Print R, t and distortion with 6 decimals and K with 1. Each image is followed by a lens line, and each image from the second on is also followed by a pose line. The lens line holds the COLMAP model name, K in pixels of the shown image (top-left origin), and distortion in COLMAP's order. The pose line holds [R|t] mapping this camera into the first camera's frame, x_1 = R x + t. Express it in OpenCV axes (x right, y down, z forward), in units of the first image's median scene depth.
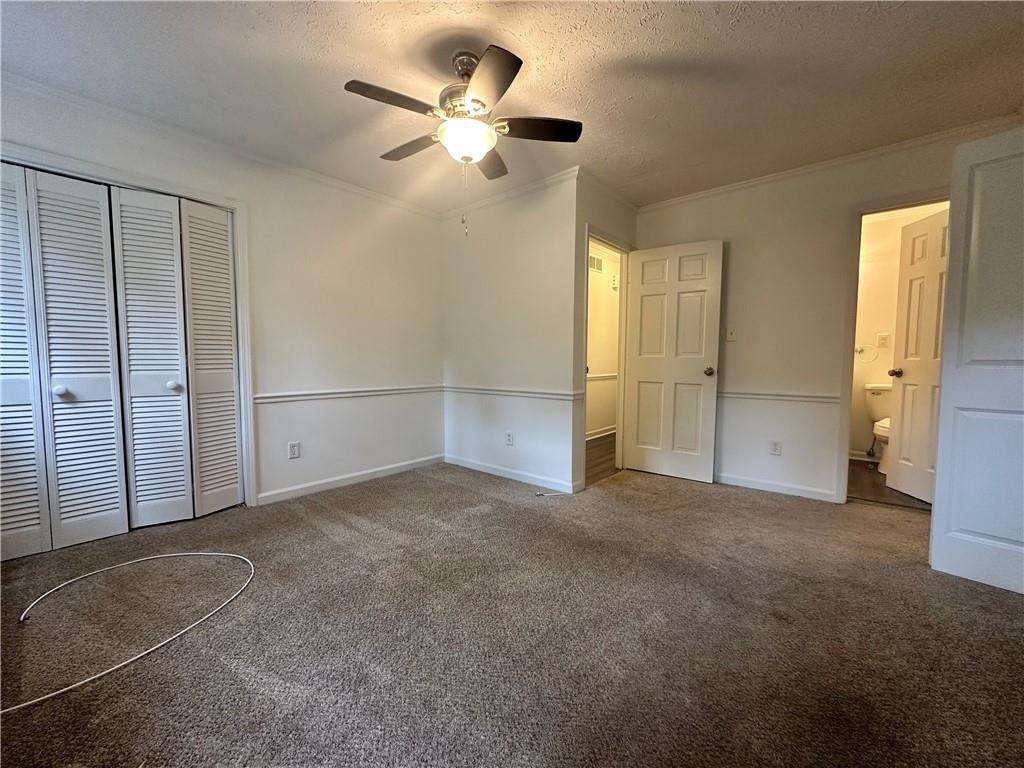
lens RADIAL K [[403.5, 0, 513.0], [0, 403.5, 385.3], [0, 0, 1]] dist [-0.010619, 0.000013]
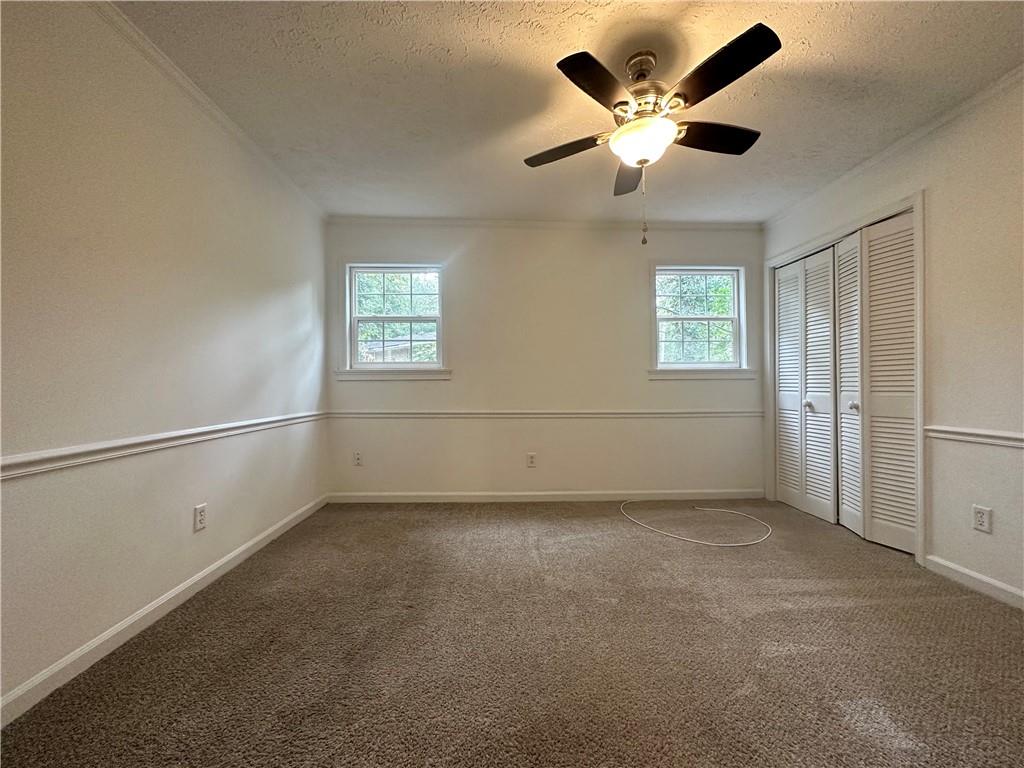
lens RADIAL K [[403.5, 0, 513.0], [0, 403.5, 385.3], [0, 0, 1]] dist [-0.010619, 0.000013]
pose [[-0.735169, 0.004541, -0.677869, 0.560351], [-0.040451, 0.997902, 0.050556, -0.071812], [0.676676, 0.064588, -0.733443, 1.168554]]
